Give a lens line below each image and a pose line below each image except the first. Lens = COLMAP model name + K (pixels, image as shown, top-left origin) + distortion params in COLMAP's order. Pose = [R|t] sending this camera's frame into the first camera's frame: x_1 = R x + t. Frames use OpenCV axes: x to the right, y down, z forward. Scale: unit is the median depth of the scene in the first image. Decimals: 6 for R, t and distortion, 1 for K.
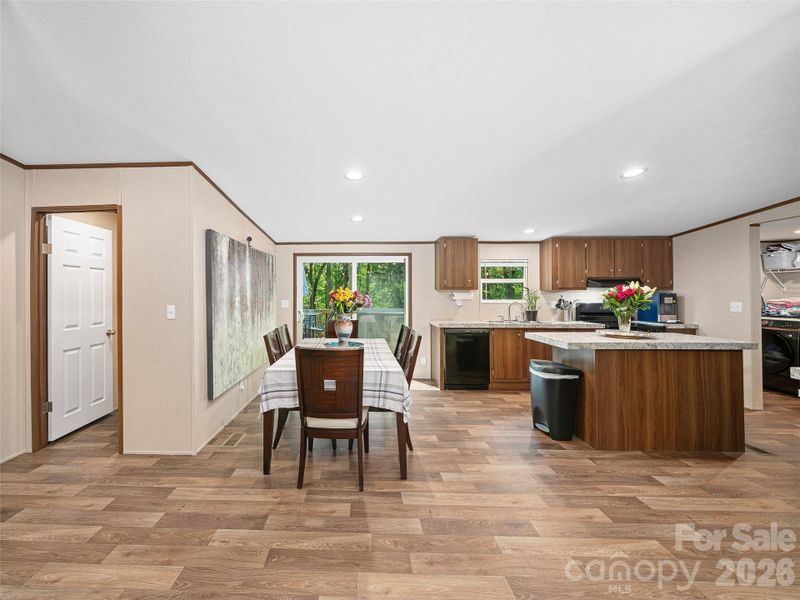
lens RADIAL K [[333.9, 0, 398.1], [0, 333.9, 284.3], [0, 0, 1]] dist [-0.000408, 0.000103]
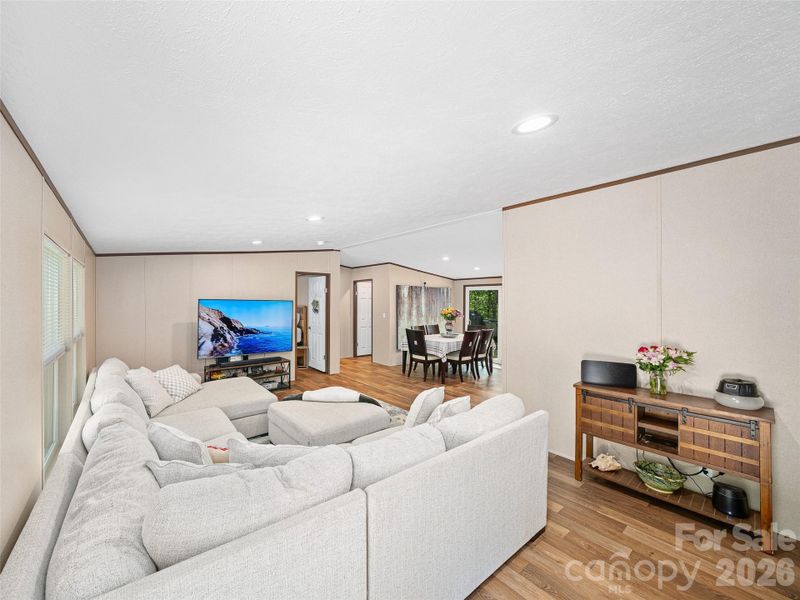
lens RADIAL K [[317.4, 0, 391.2], [0, 317.4, 298.6], [0, 0, 1]] dist [-0.001944, 0.000017]
pose [[0.718566, 0.011344, -0.695367, 1.007652], [-0.005808, 0.999930, 0.010312, -0.074746], [0.695435, -0.003371, 0.718581, -0.733183]]
